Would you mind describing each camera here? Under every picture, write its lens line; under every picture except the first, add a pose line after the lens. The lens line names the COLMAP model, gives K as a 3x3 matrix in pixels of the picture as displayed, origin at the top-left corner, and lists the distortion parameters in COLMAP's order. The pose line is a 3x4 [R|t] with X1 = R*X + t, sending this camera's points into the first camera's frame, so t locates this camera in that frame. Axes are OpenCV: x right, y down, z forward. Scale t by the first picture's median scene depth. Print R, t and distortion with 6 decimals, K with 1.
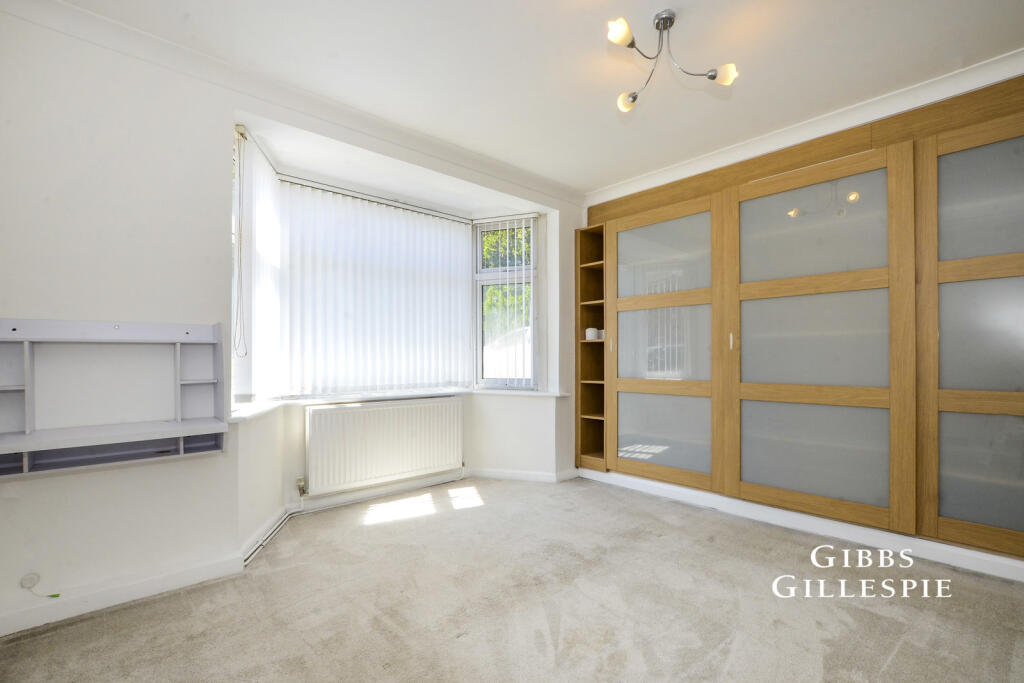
lens RADIAL K [[449.0, 0, 522.1], [0, 449.0, 361.6], [0, 0, 1]] dist [0.001099, 0.000226]
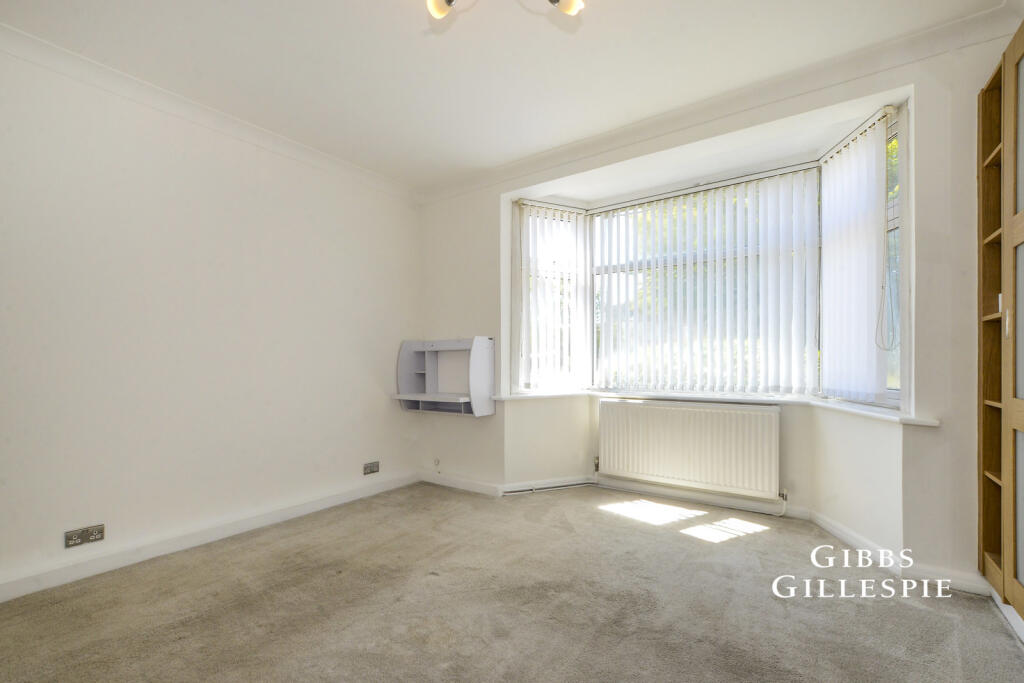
lens RADIAL K [[449.0, 0, 514.7], [0, 449.0, 362.9], [0, 0, 1]] dist [0.001099, 0.000226]
pose [[0.236020, 0.008378, -0.971712, 0.602679], [0.002301, 0.999955, 0.009180, -0.004451], [0.971745, -0.004403, 0.235990, 0.477115]]
